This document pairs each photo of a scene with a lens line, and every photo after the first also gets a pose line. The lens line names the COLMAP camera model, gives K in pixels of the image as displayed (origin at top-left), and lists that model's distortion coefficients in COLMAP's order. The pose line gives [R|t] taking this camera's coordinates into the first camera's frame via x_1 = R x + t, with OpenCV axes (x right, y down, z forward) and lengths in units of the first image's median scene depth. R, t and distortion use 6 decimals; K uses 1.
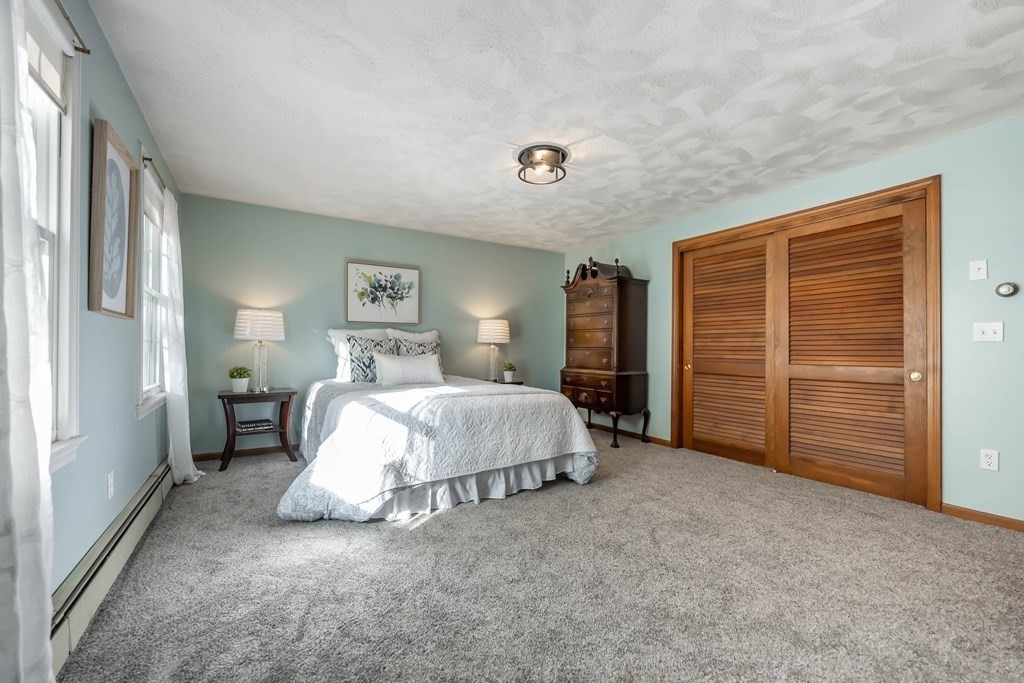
lens RADIAL K [[406.2, 0, 513.5], [0, 406.2, 347.0], [0, 0, 1]] dist [0.000264, 0.000068]
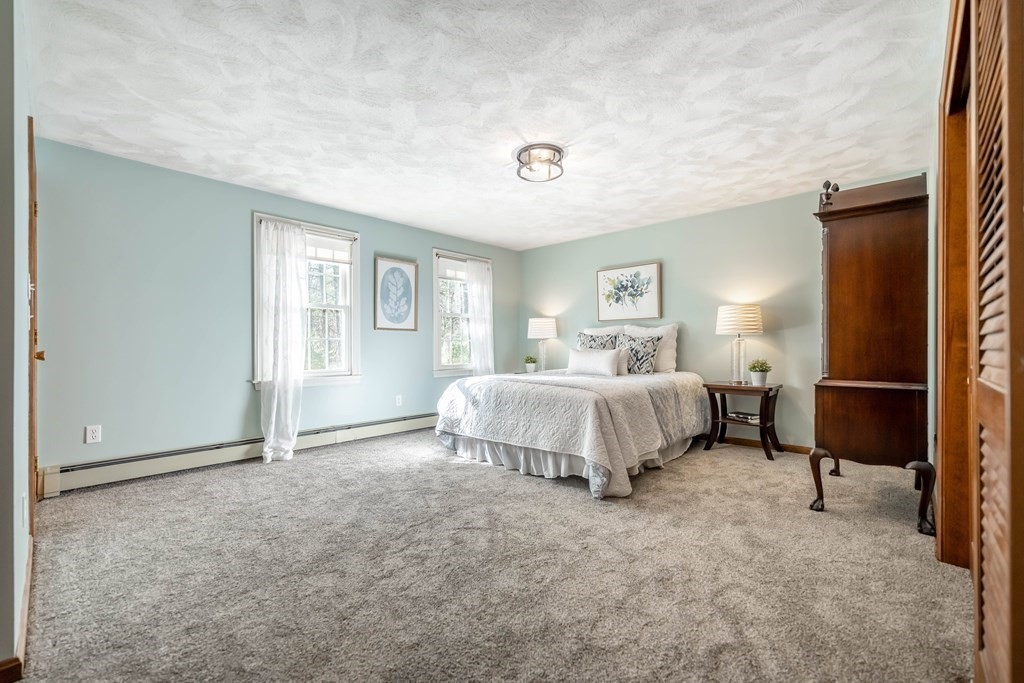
lens RADIAL K [[433.9, 0, 538.4], [0, 433.9, 346.9], [0, 0, 1]] dist [-0.000444, 0.000288]
pose [[0.300903, 0.001351, -0.953654, 0.735188], [0.009683, 0.999943, 0.004472, 0.006486], [0.953606, -0.010580, 0.300873, 0.432375]]
